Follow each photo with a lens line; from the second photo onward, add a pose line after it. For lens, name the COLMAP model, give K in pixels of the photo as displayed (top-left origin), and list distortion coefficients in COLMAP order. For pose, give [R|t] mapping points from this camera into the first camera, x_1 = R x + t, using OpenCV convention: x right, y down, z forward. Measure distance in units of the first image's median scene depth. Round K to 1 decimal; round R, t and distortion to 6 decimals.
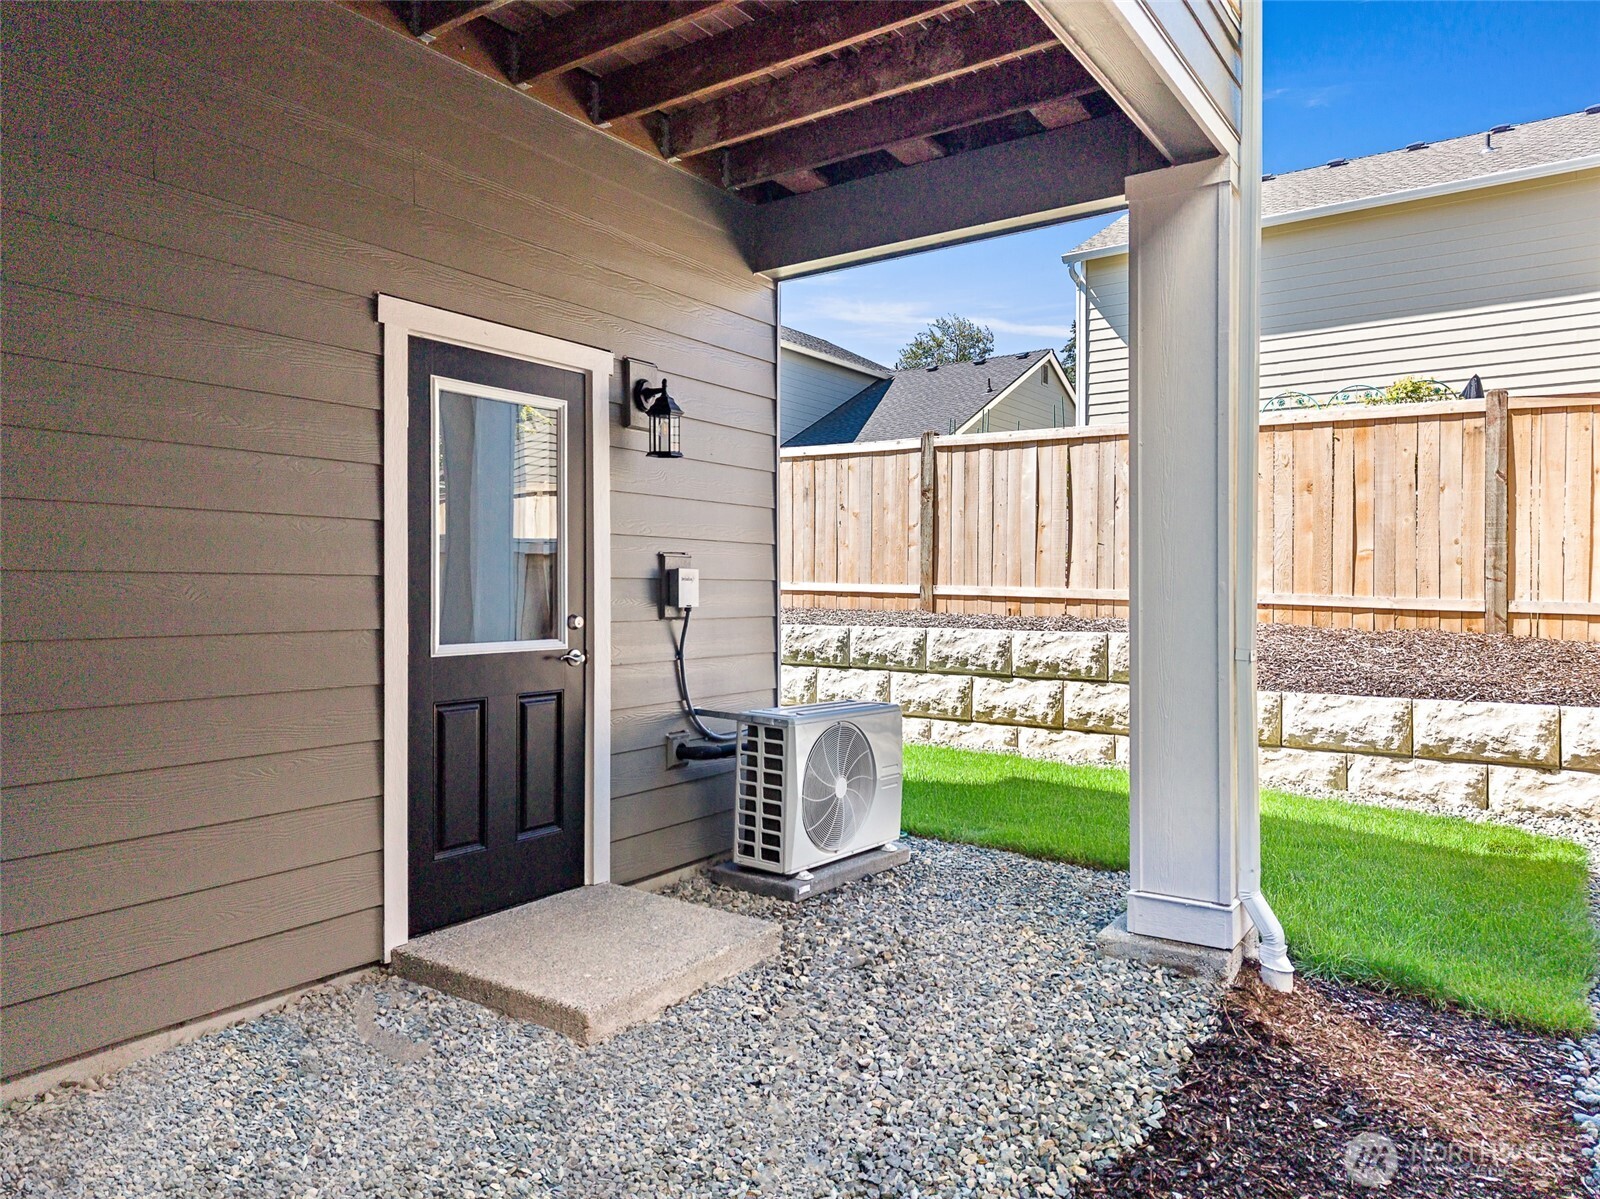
lens RADIAL K [[1075.8, 0, 800.0], [0, 1075.8, 599.5], [0, 0, 1]] dist [0.014749, -0.004117]
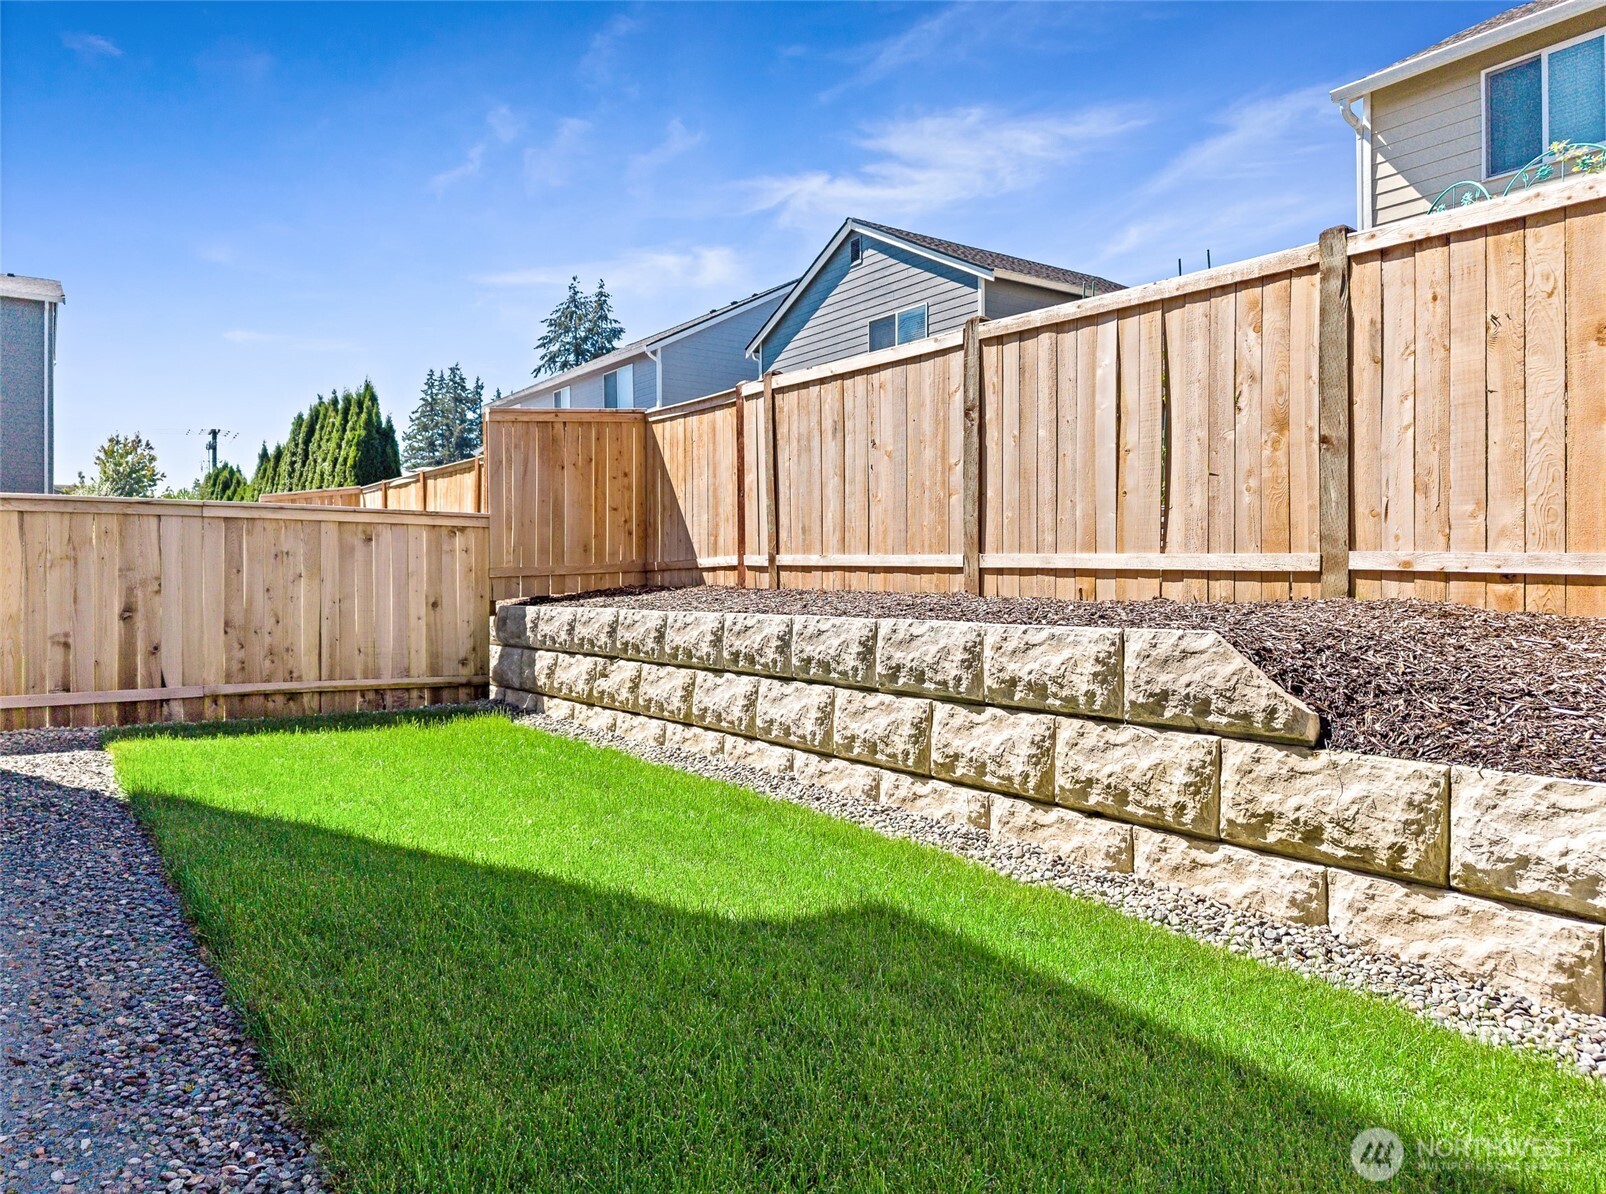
lens RADIAL K [[1099.0, 0, 803.0], [0, 1099.0, 597.0], [0, 0, 1]] dist [0.008122, -0.004245]
pose [[0.947357, 0.000573, -0.320178, 0.260227], [0.000730, 0.999992, 0.003952, 0.011234], [0.320177, -0.003978, 0.947349, 0.372943]]
